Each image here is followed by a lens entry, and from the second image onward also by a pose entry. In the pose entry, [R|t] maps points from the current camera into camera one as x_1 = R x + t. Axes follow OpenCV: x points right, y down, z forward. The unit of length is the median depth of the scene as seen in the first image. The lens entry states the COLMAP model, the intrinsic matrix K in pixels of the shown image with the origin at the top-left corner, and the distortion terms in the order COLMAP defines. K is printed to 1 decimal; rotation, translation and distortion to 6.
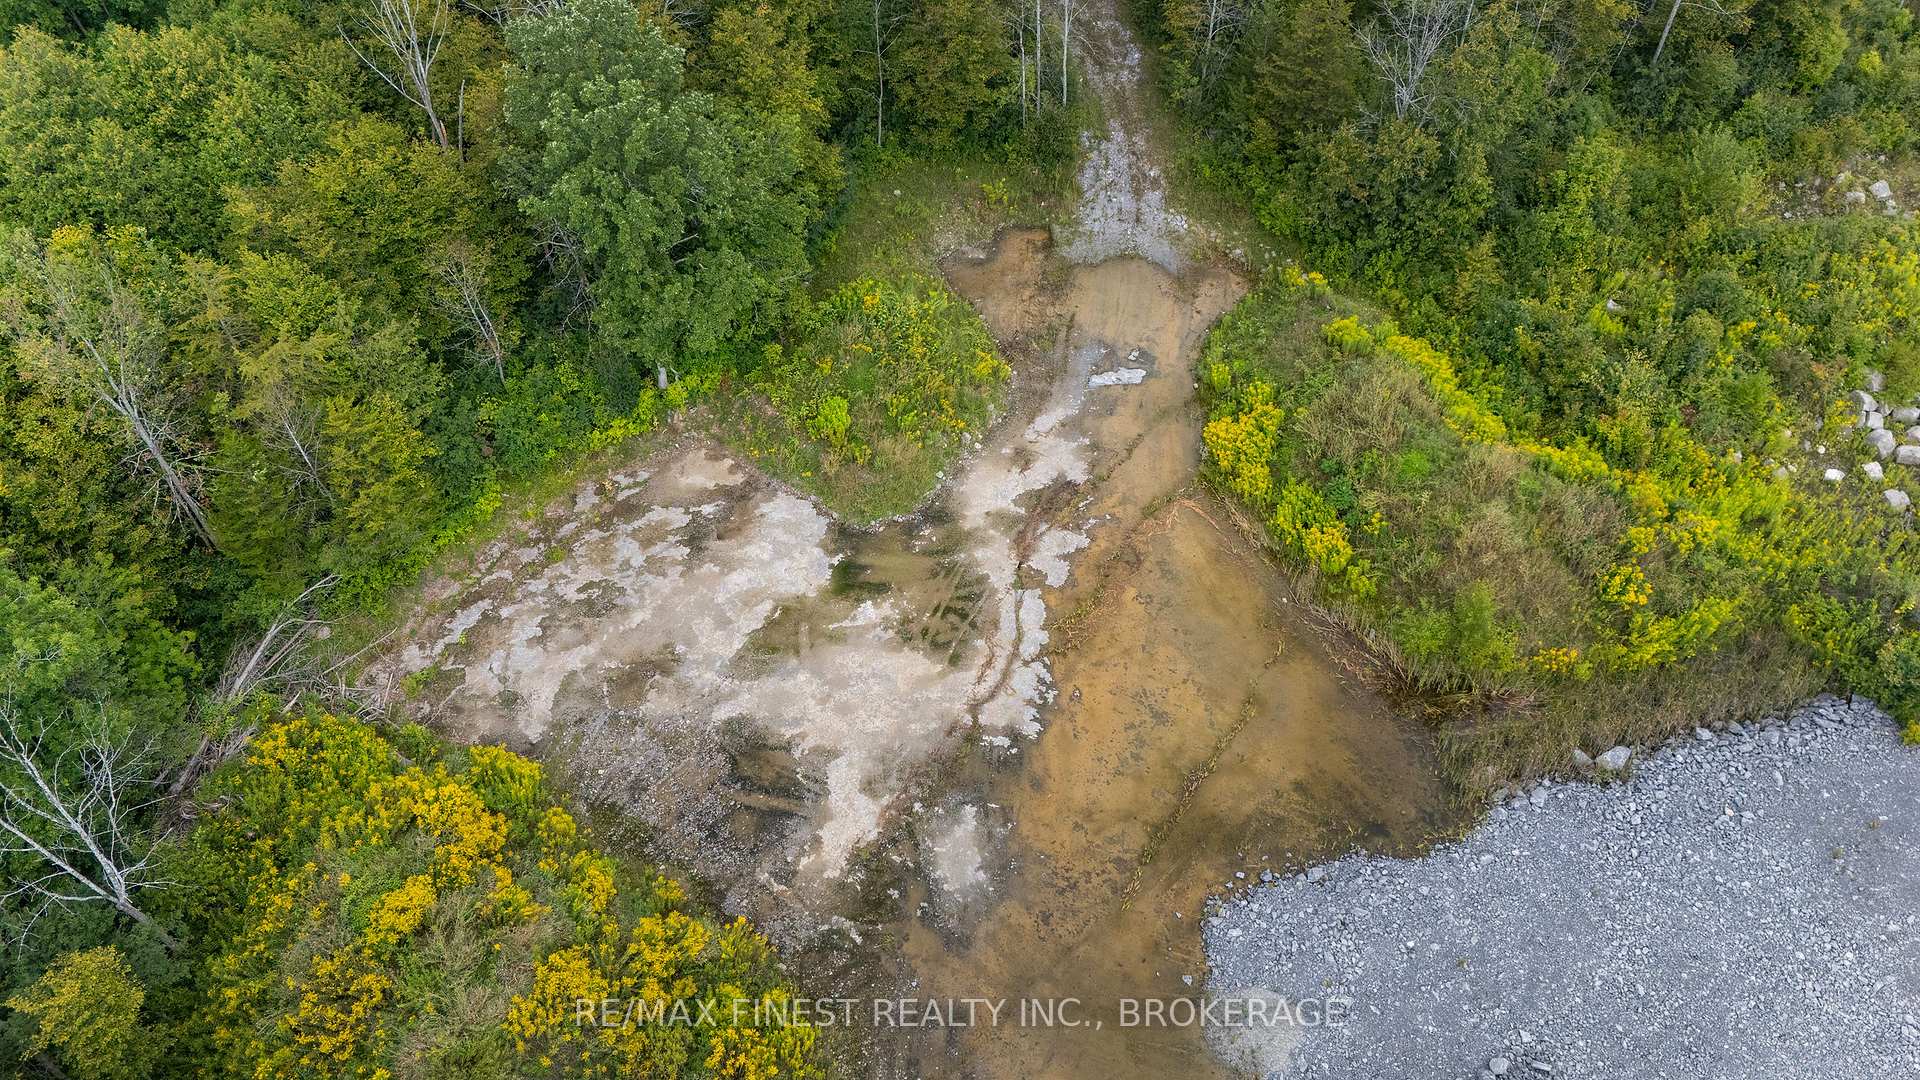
lens RADIAL K [[1402.2, 0, 949.0], [0, 1402.2, 523.3], [0, 0, 1]] dist [0.056213, -0.030647]
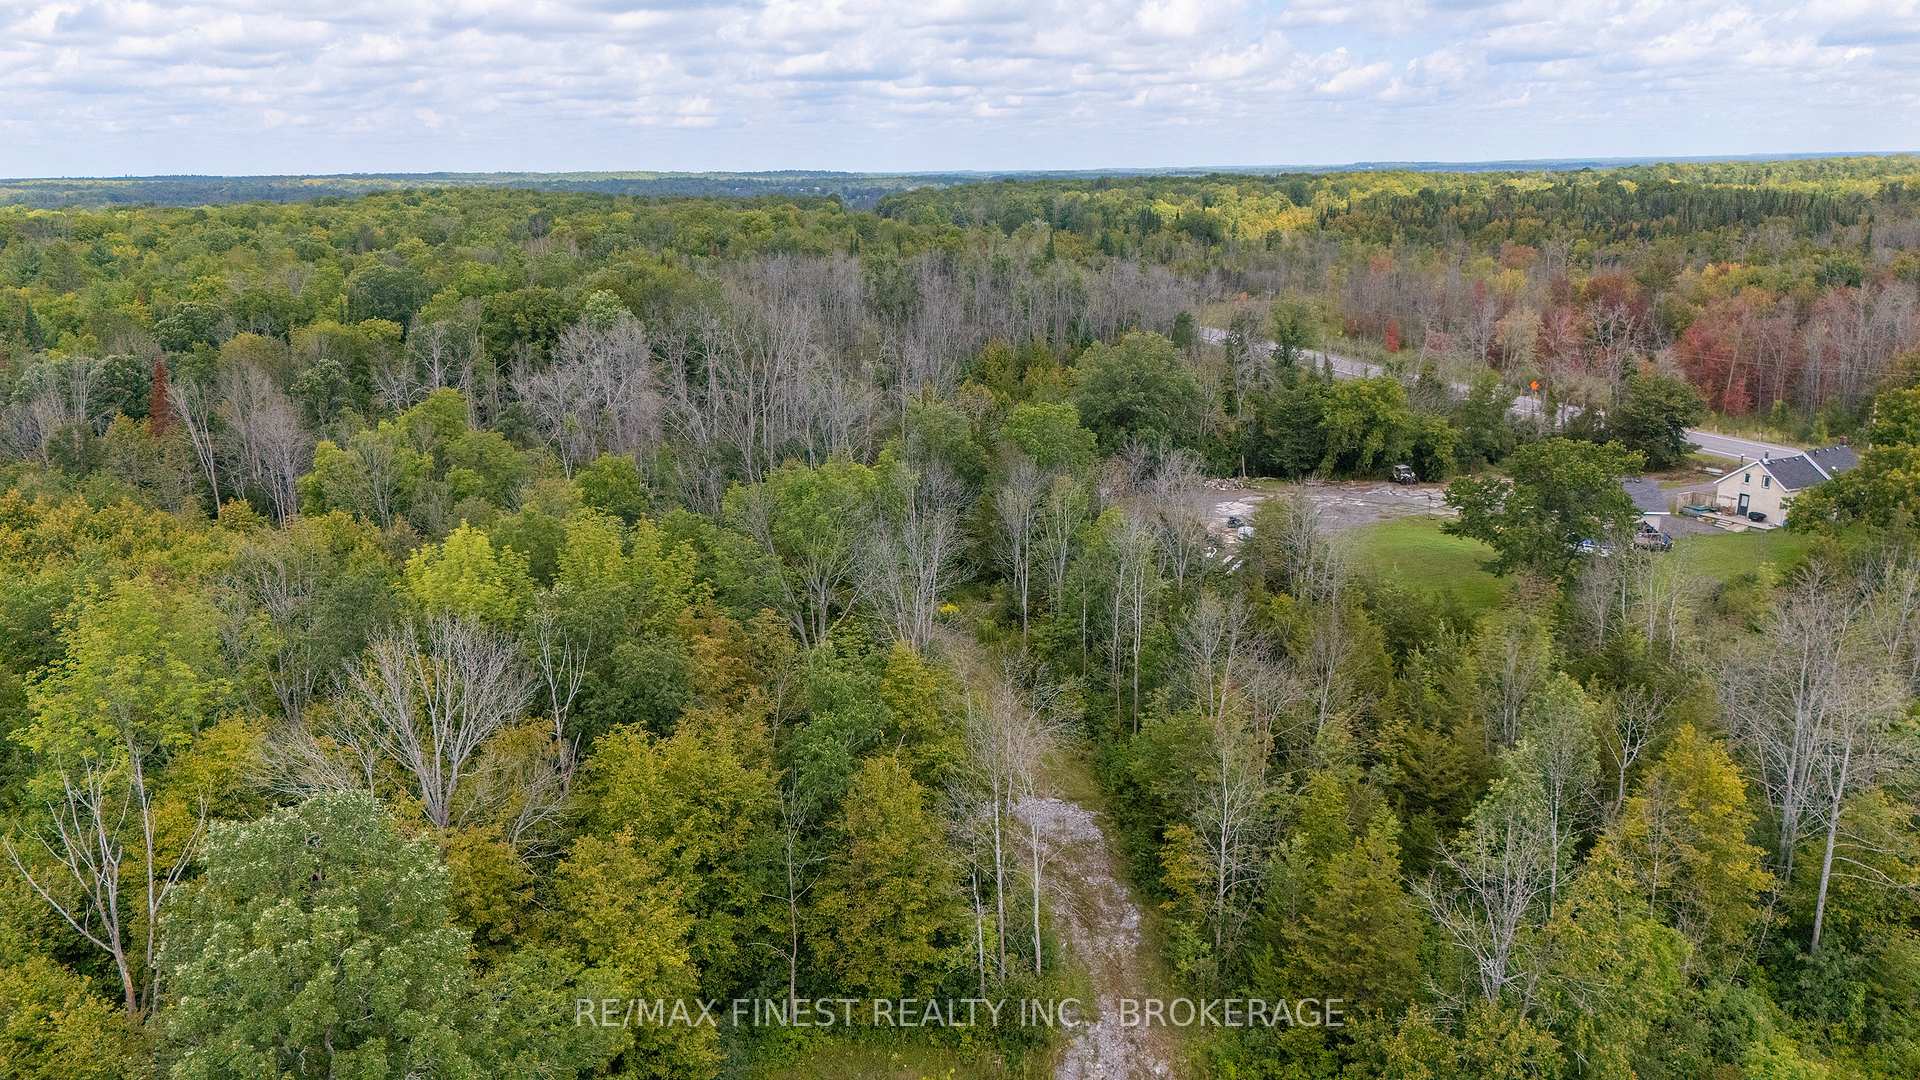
lens RADIAL K [[1402.2, 0, 967.2], [0, 1402.2, 577.0], [0, 0, 1]] dist [0.056213, -0.030647]
pose [[0.999361, 0.019591, -0.029887, 0.065407], [-0.032735, 0.837328, -0.545720, -0.061820], [0.014335, 0.546349, 0.837435, 0.255123]]
